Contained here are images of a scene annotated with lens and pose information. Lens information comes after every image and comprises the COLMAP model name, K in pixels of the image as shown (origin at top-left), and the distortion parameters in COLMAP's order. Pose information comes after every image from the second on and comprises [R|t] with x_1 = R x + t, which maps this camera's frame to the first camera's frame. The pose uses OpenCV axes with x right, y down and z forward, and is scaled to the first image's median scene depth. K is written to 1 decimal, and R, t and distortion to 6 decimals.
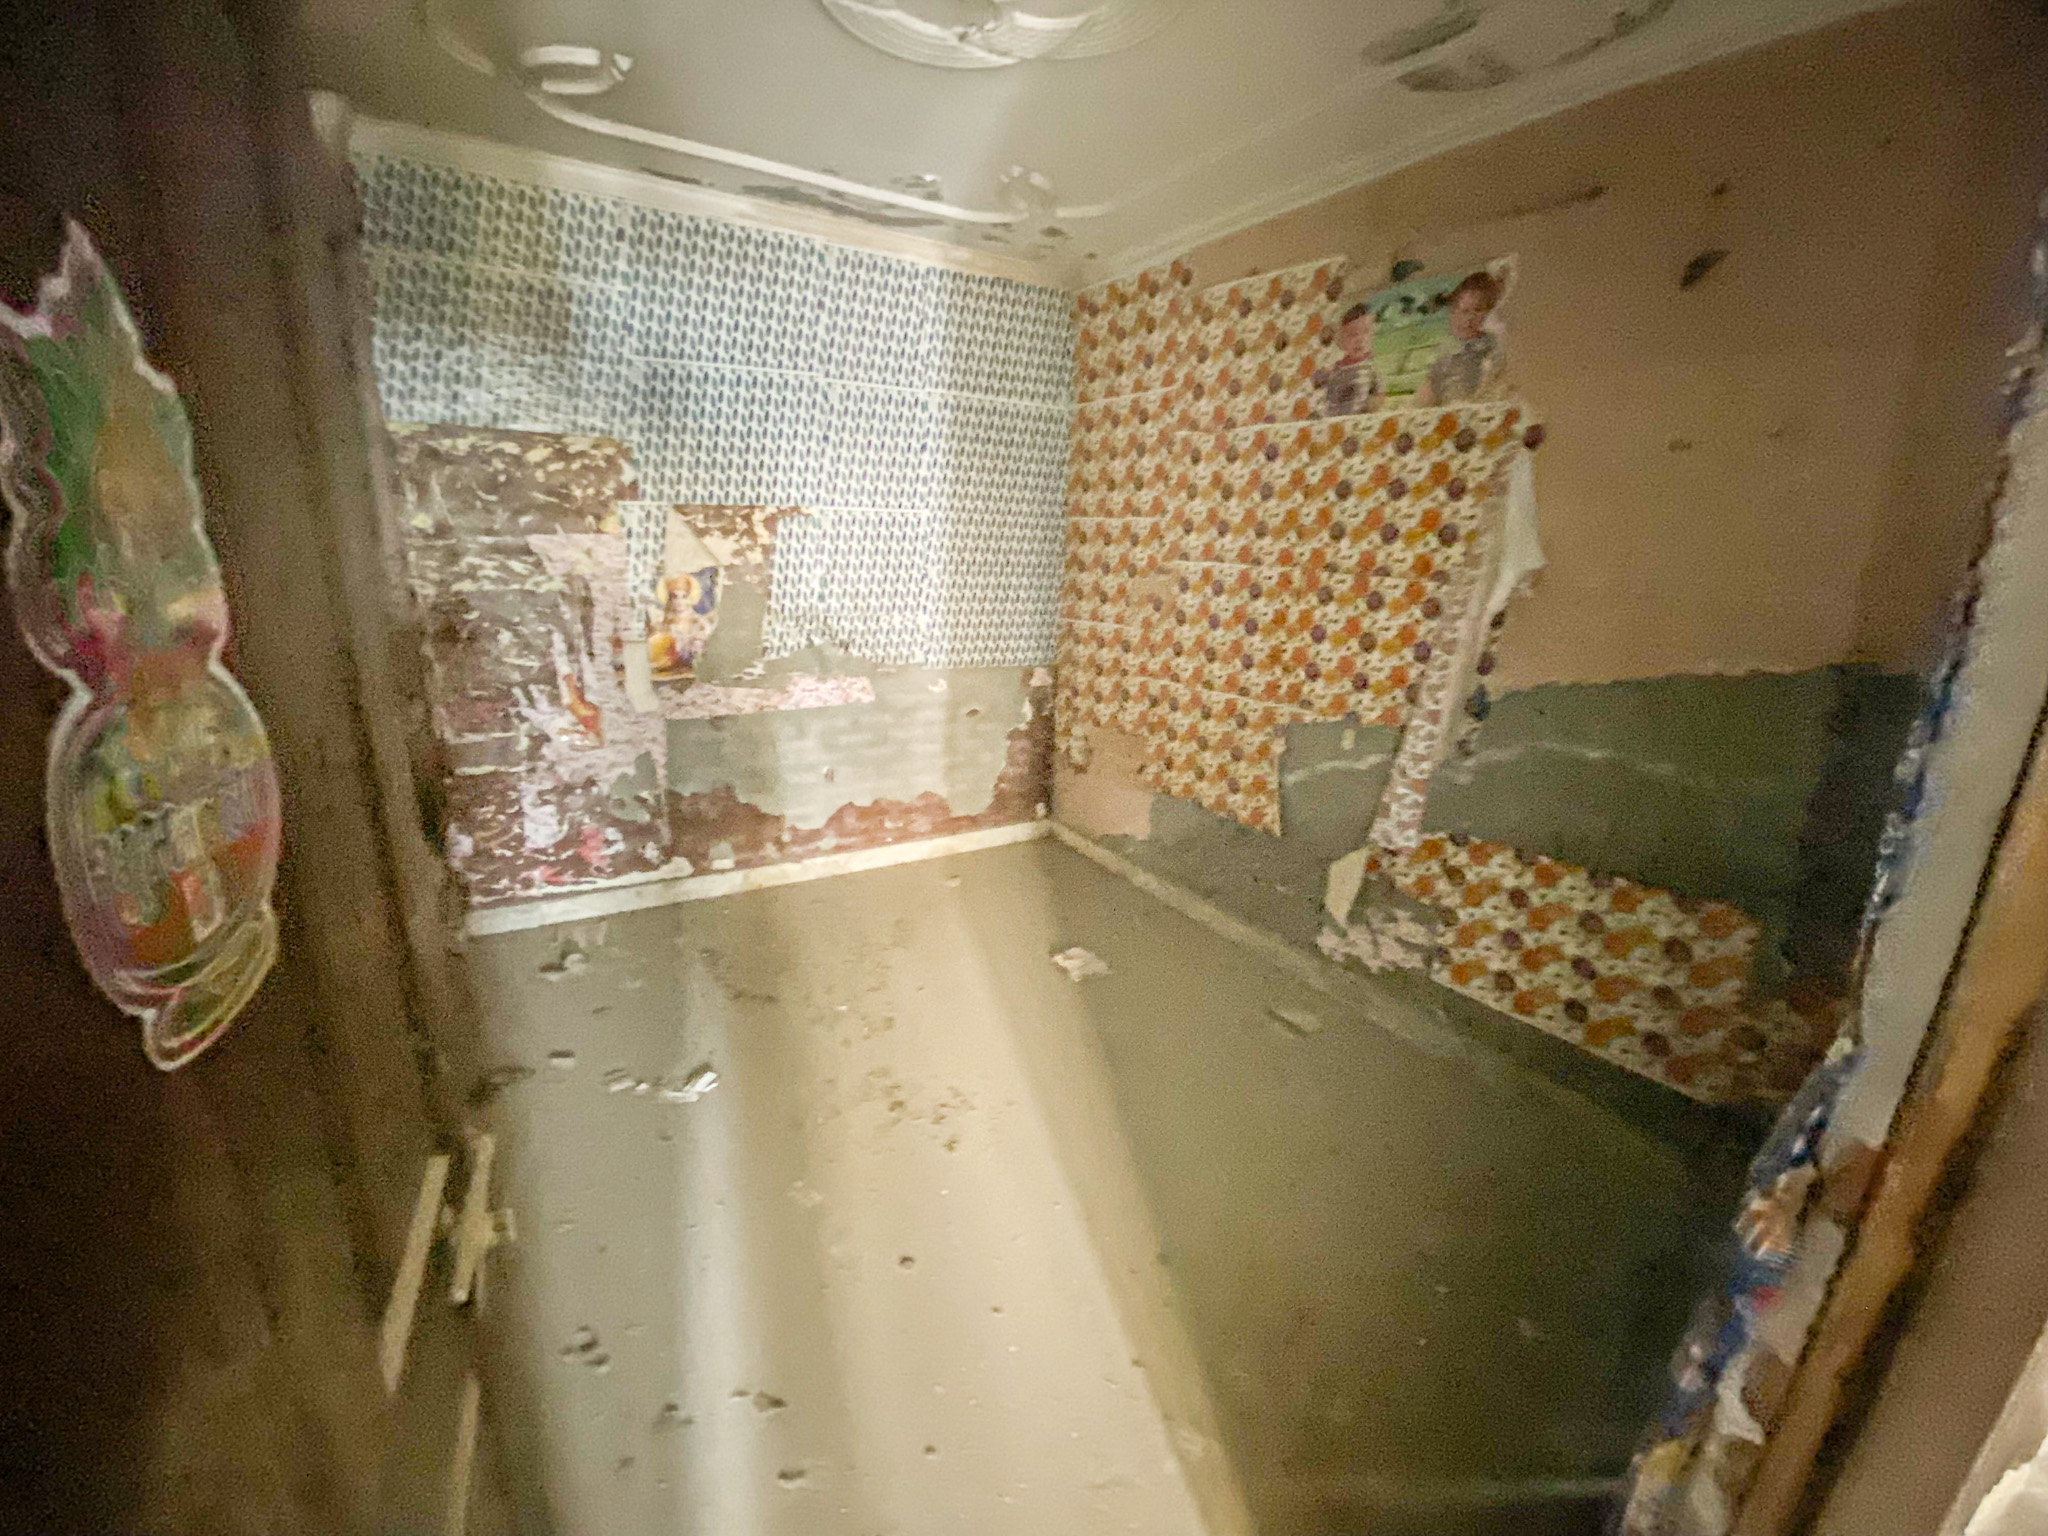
lens RADIAL K [[816.7, 0, 1023.4], [0, 816.7, 767.4], [0, 0, 1]] dist [0.001305, -0.007875]
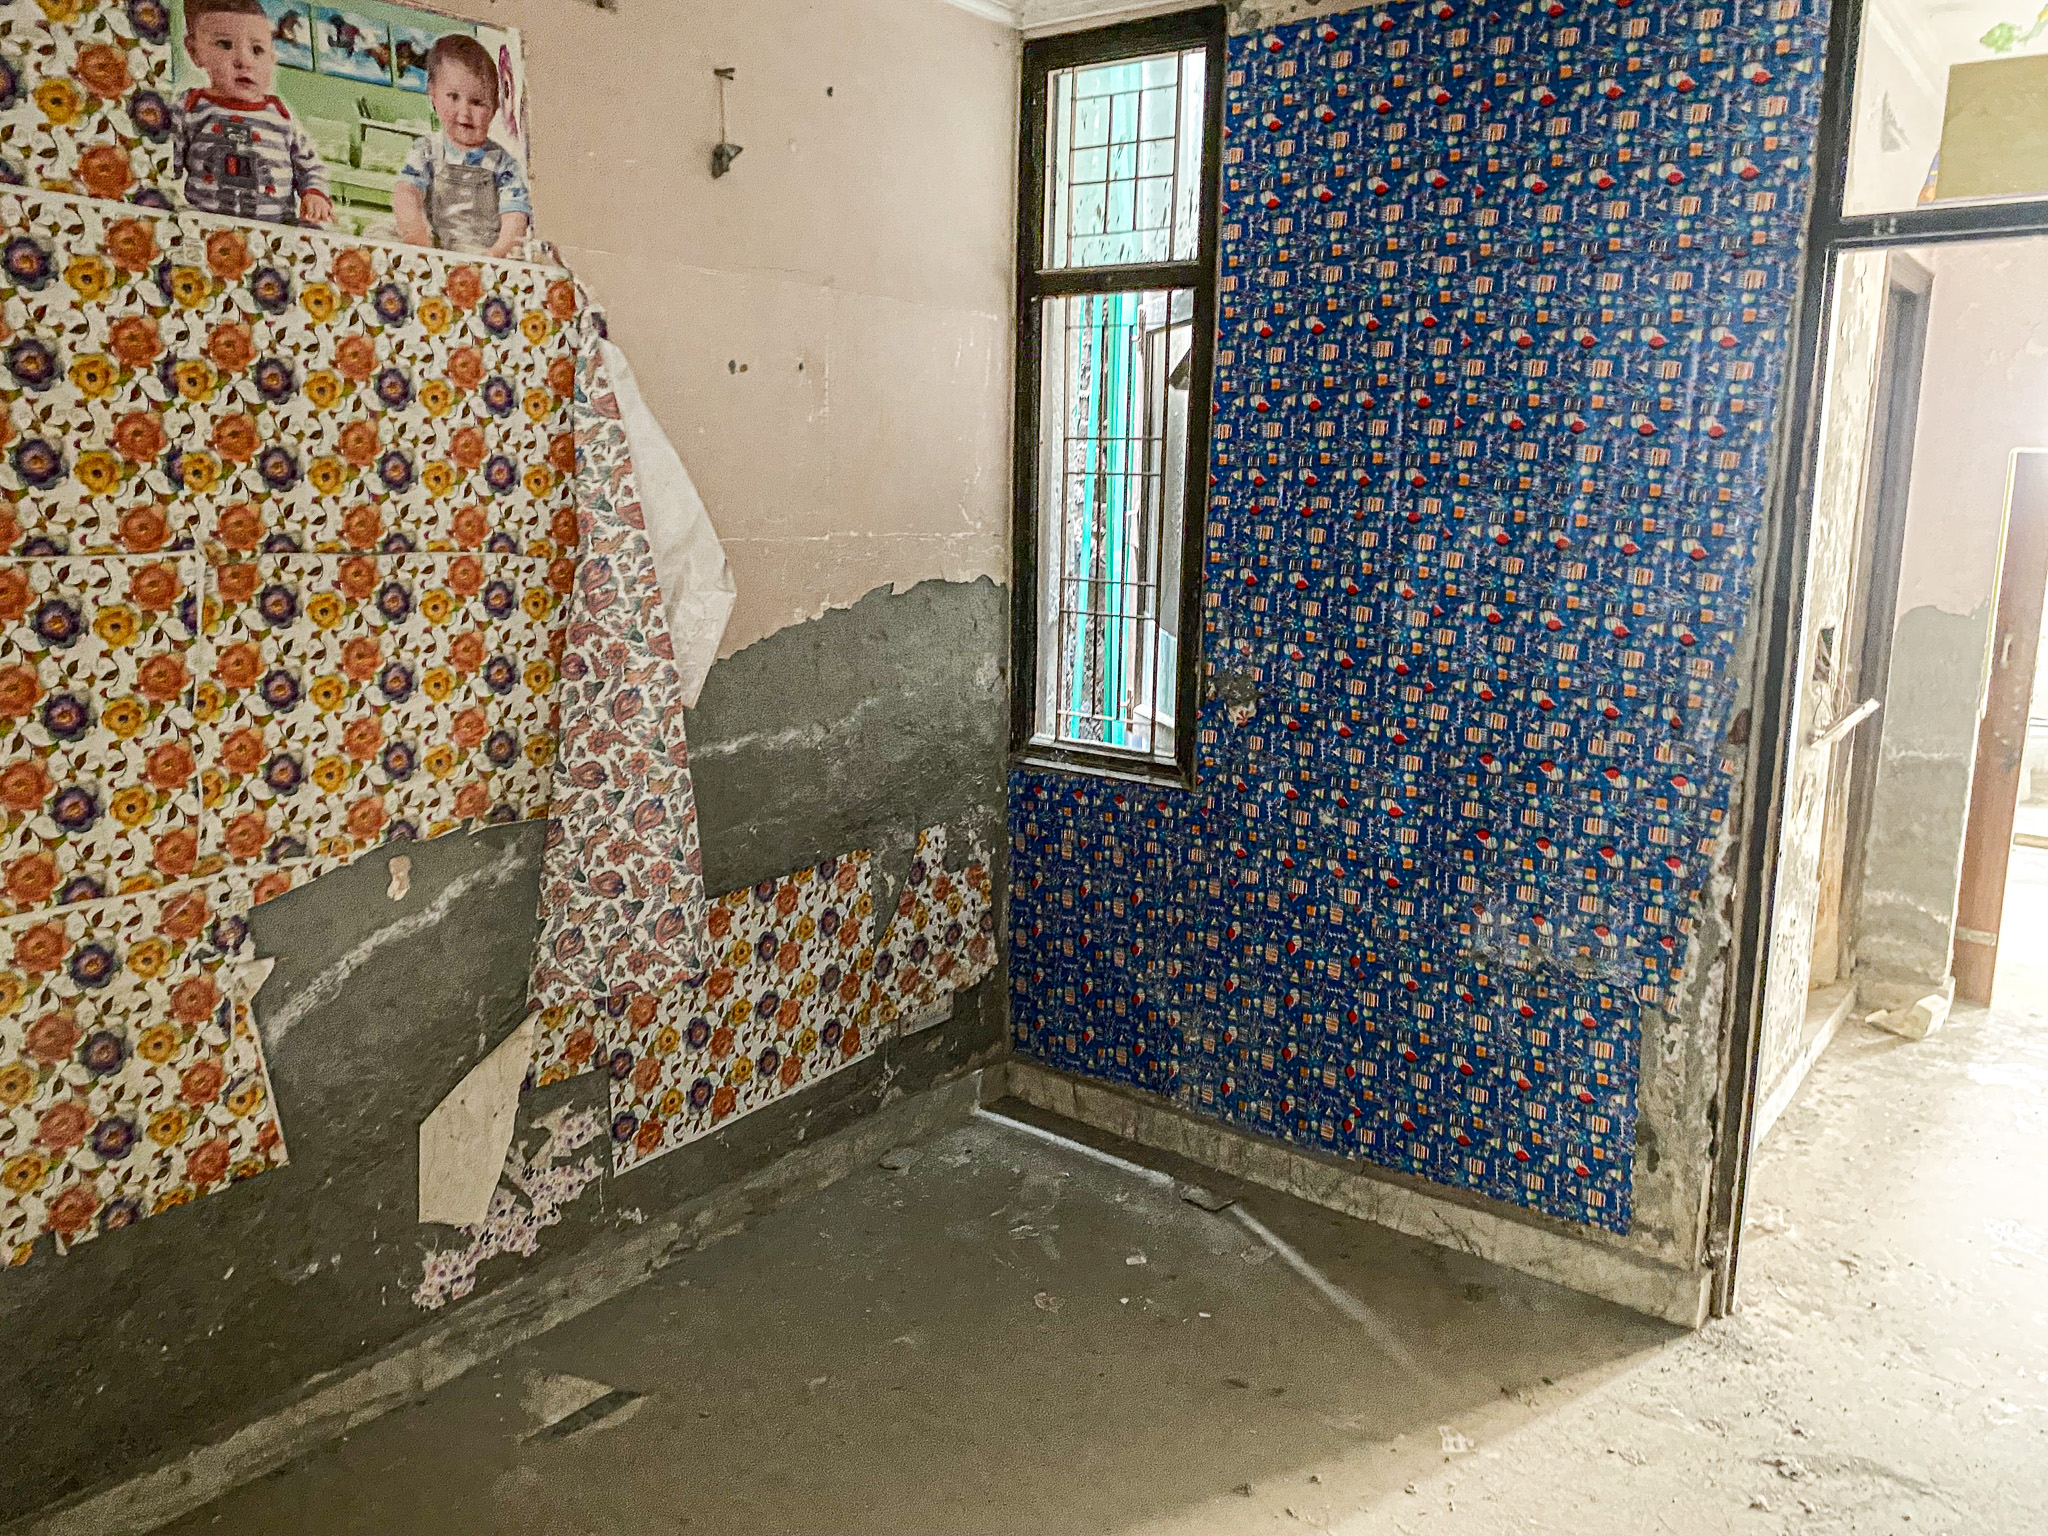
lens RADIAL K [[1555.0, 0, 1024.4], [0, 1555.0, 765.4], [0, 0, 1]] dist [0.007375, -0.001791]
pose [[-0.342509, -0.210513, 0.915627, -0.619418], [0.229724, 0.926227, 0.298883, -0.310834], [-0.910996, 0.312712, -0.268881, 0.939913]]
